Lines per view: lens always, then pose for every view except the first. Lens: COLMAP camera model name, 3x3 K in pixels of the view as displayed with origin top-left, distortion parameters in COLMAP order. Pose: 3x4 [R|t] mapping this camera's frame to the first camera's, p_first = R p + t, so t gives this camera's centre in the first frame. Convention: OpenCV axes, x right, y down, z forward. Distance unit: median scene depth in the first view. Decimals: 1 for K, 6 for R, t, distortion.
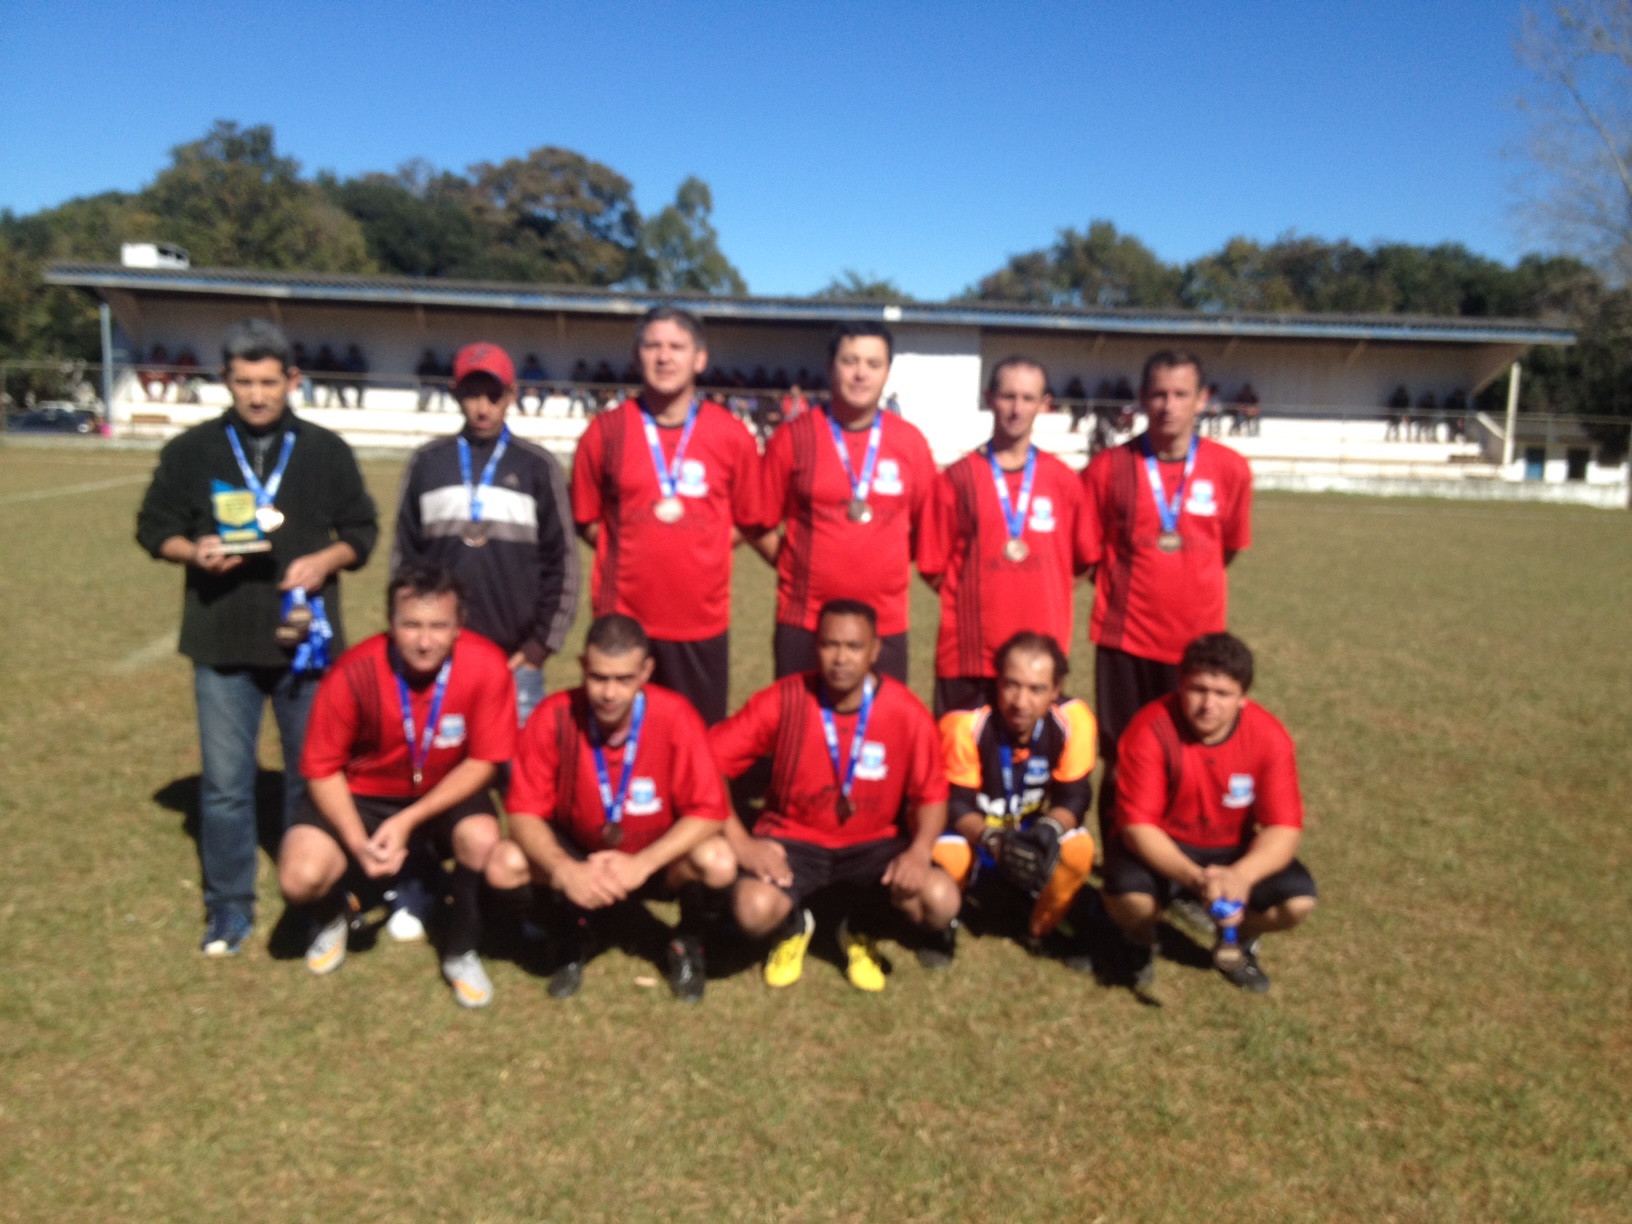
lens RADIAL K [[1603.7, 0, 816.0], [0, 1603.7, 612.0], [0, 0, 1]] dist [0.134688, -0.300801]
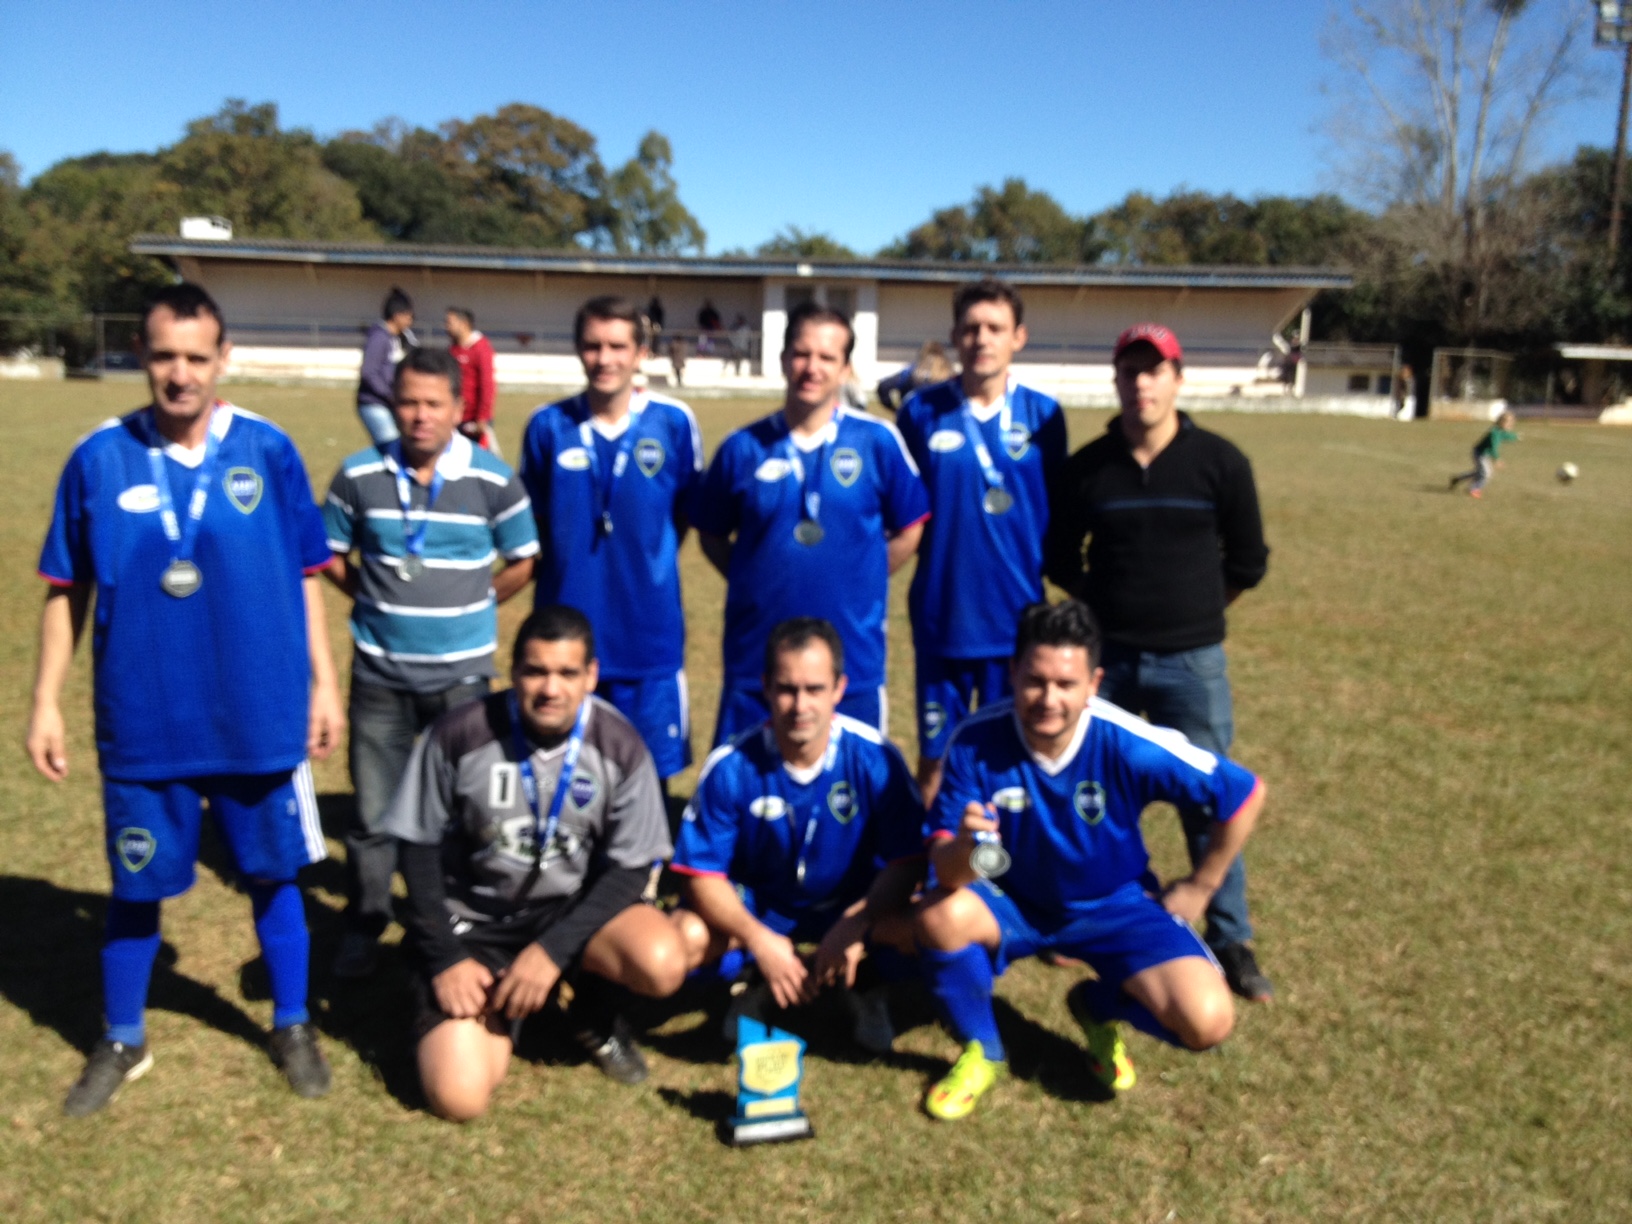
lens RADIAL K [[1603.7, 0, 816.0], [0, 1603.7, 612.0], [0, 0, 1]] dist [0.134688, -0.300801]
pose [[0.999759, -0.014480, 0.016473, 0.015754], [0.013902, 0.999303, 0.034634, 0.019253], [-0.016963, -0.034397, 0.999264, -0.135557]]
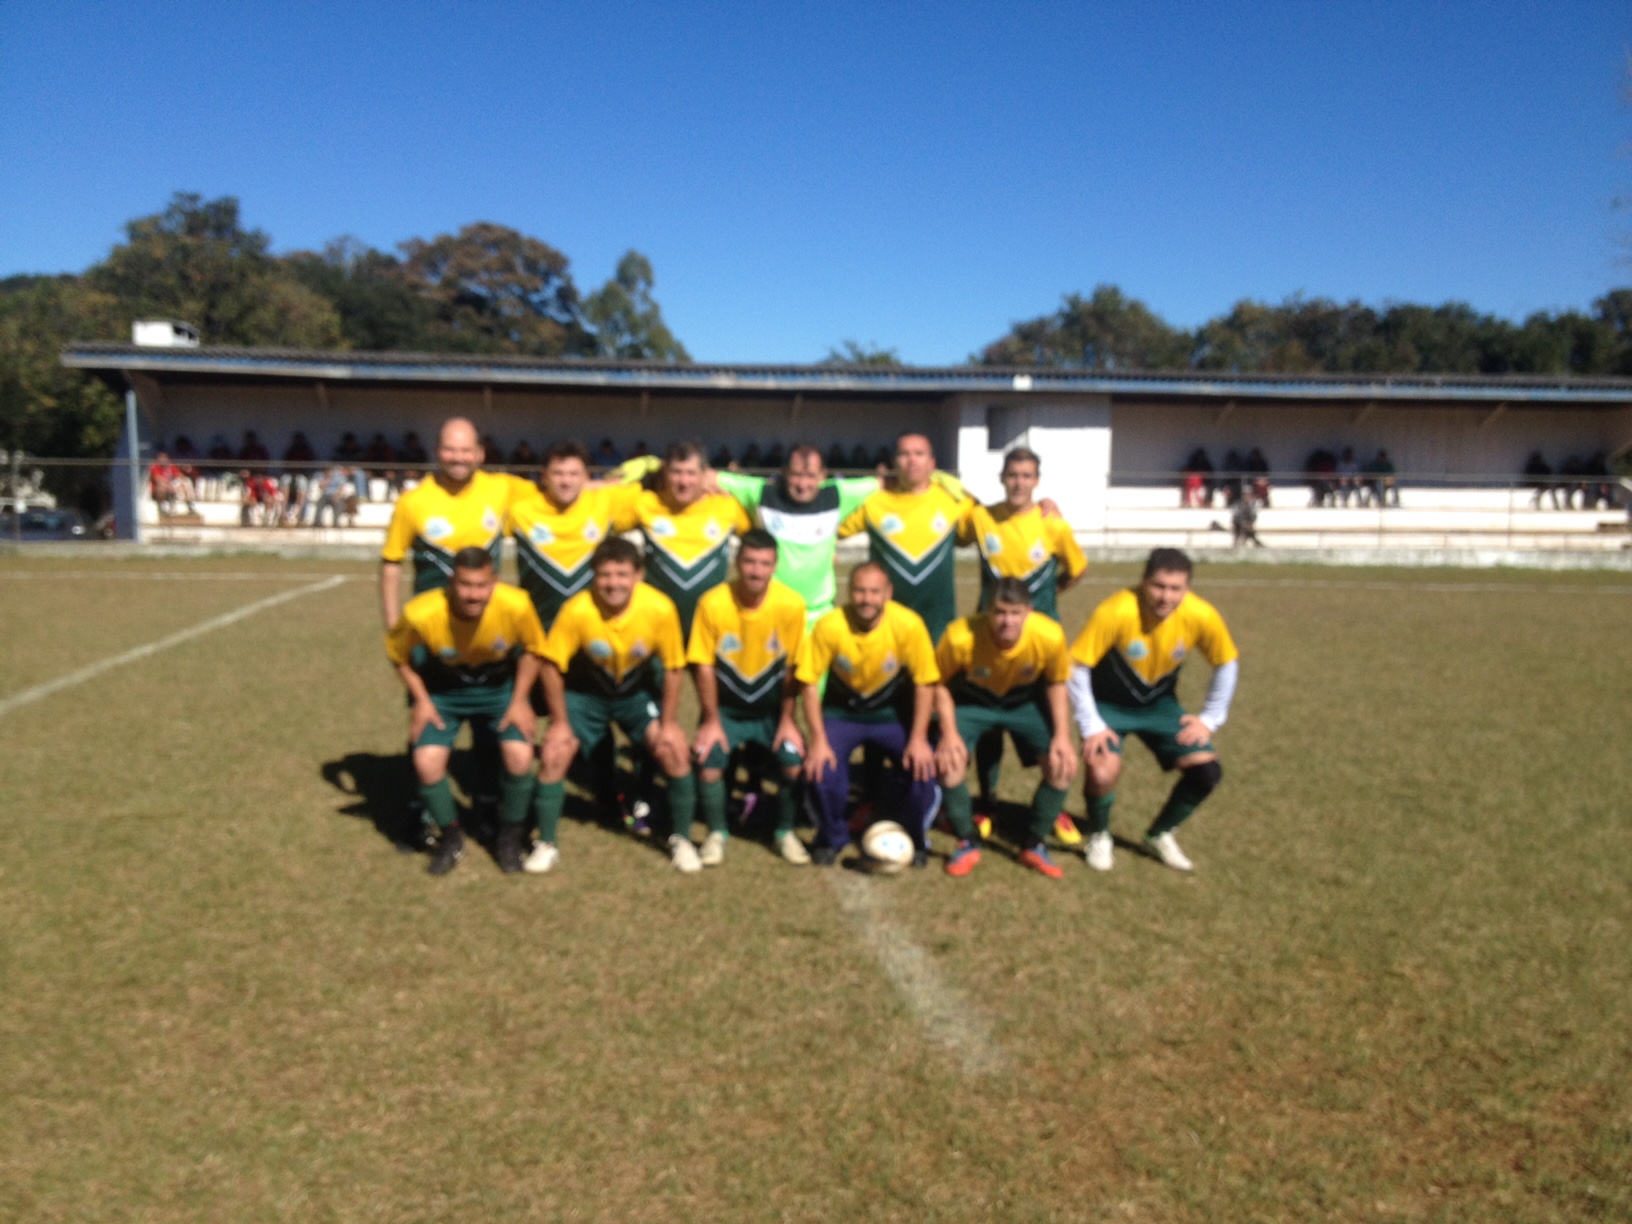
lens RADIAL K [[1603.7, 0, 816.0], [0, 1603.7, 612.0], [0, 0, 1]] dist [0.134688, -0.300801]
pose [[0.997585, -0.028319, 0.063415, -0.064480], [0.031085, 0.998588, -0.043070, -0.011129], [-0.062106, 0.044937, 0.997057, 0.058498]]
